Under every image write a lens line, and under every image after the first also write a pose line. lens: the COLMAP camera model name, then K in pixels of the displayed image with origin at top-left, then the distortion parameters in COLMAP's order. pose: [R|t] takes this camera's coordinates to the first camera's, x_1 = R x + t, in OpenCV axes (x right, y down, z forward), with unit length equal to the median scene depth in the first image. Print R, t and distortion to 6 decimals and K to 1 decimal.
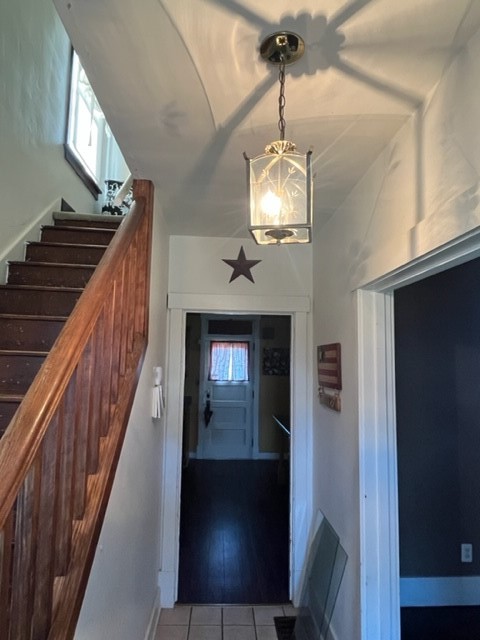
lens RADIAL K [[412.6, 0, 242.6], [0, 412.6, 316.2], [0, 0, 1]] dist [0.003980, -0.000912]
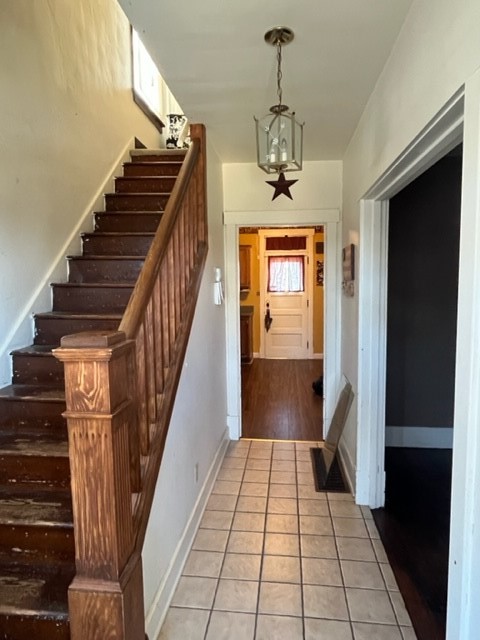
lens RADIAL K [[412.6, 0, 242.6], [0, 412.6, 316.2], [0, 0, 1]] dist [0.003980, -0.000912]
pose [[0.986345, -0.015396, -0.163973, 0.074049], [0.045553, 0.982282, 0.181789, 0.028133], [0.158269, -0.186776, 0.969570, -0.254412]]
